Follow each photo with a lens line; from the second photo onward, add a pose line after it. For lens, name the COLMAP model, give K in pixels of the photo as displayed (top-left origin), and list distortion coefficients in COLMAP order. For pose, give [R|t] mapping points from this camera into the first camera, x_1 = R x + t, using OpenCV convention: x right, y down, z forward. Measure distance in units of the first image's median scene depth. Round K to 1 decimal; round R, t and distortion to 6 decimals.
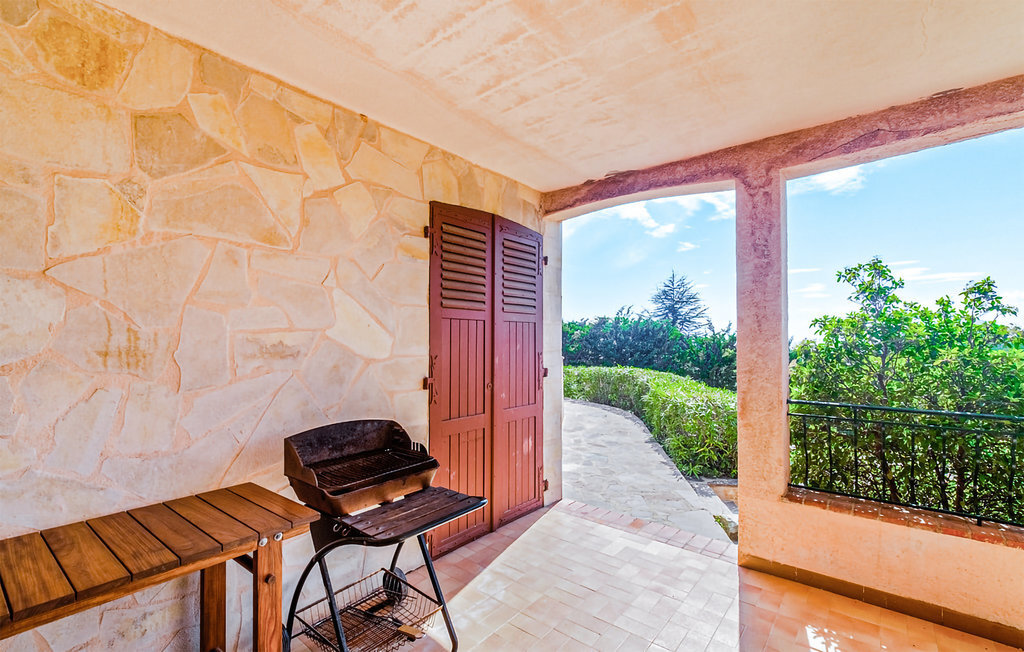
lens RADIAL K [[450.9, 0, 511.4], [0, 450.9, 335.9], [0, 0, 1]] dist [0.002874, 0.000057]
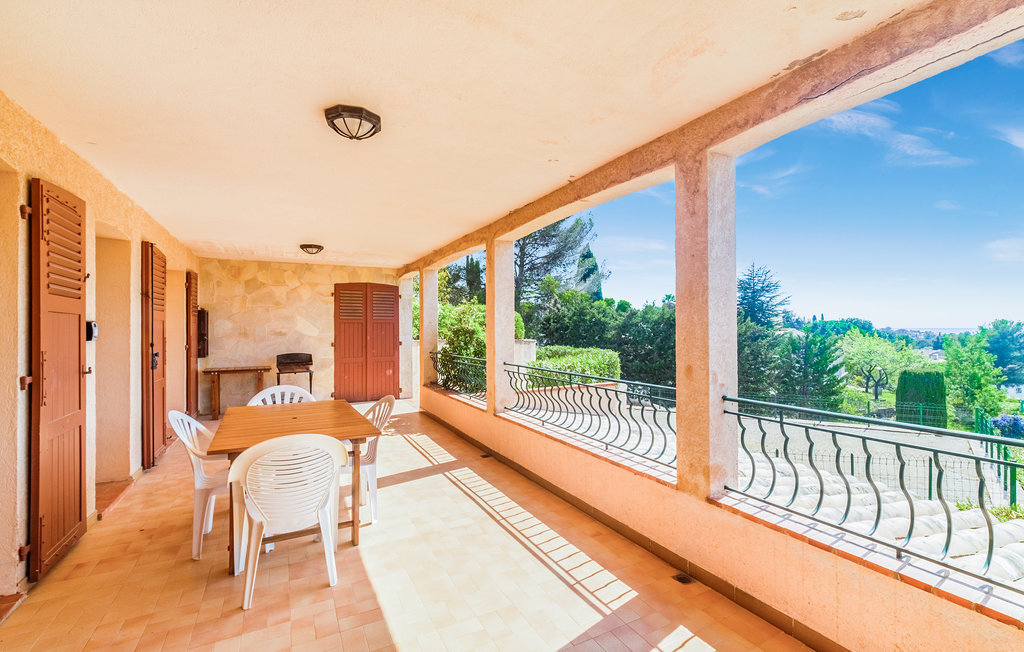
lens RADIAL K [[450.9, 0, 513.4], [0, 450.9, 332.1], [0, 0, 1]] dist [0.002874, 0.000057]
pose [[0.911176, -0.002670, -0.412009, 2.755265], [0.009341, 0.999856, 0.014179, -0.013571], [0.411912, -0.016768, 0.911069, -1.604547]]
